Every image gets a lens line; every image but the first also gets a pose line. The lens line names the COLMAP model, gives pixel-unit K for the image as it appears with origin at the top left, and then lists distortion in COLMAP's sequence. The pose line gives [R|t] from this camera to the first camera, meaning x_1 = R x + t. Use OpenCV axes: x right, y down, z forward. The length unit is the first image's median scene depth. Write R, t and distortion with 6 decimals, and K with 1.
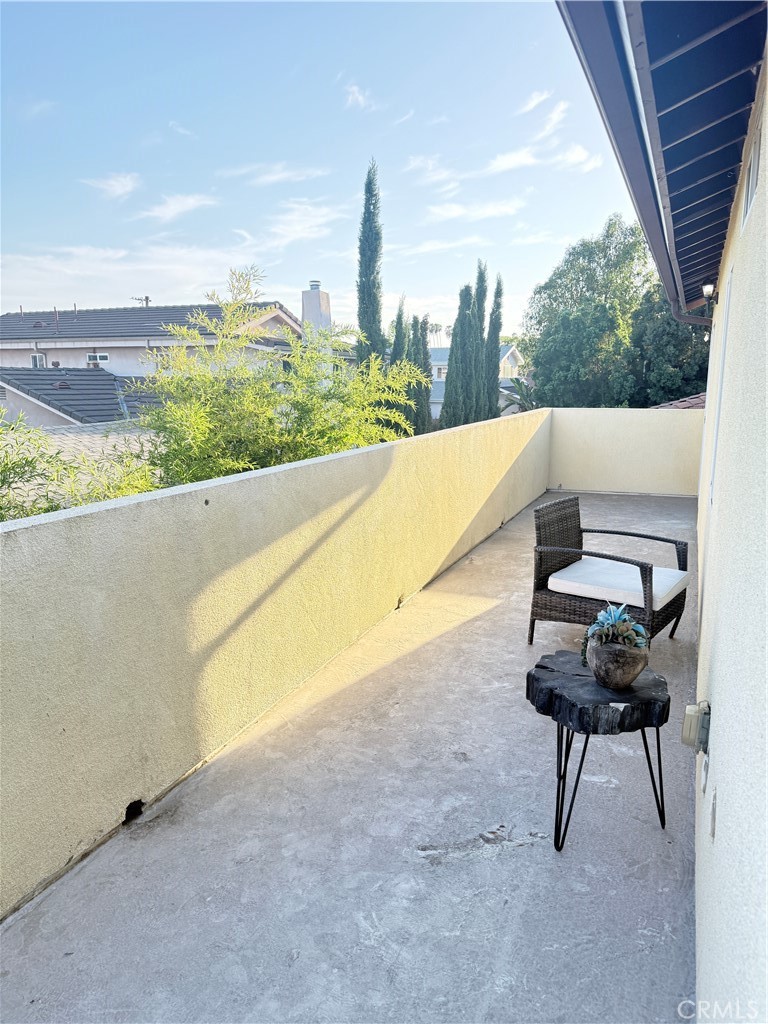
lens RADIAL K [[726.4, 0, 357.7], [0, 726.4, 516.2], [0, 0, 1]] dist [0.063760, -0.087107]
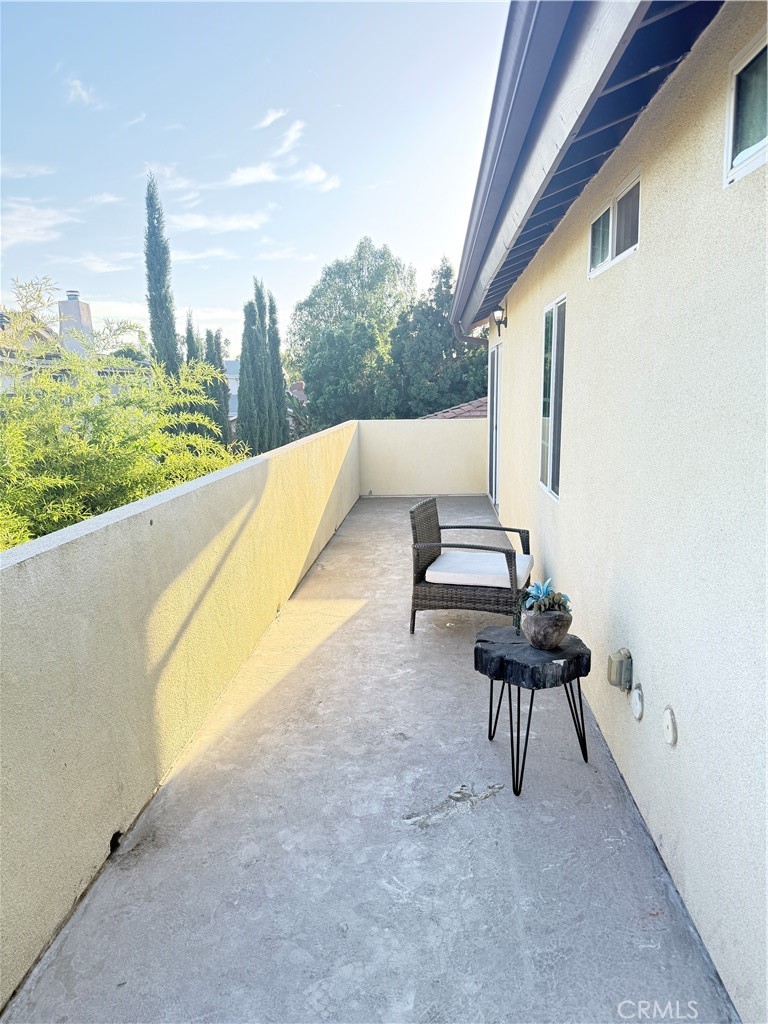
lens RADIAL K [[726.4, 0, 381.4], [0, 726.4, 513.8], [0, 0, 1]] dist [0.063760, -0.087107]
pose [[0.943379, -0.068503, 0.324566, -0.227089], [0.075787, 0.997075, -0.009840, 0.003699], [-0.322943, 0.033881, 0.945812, -0.039840]]
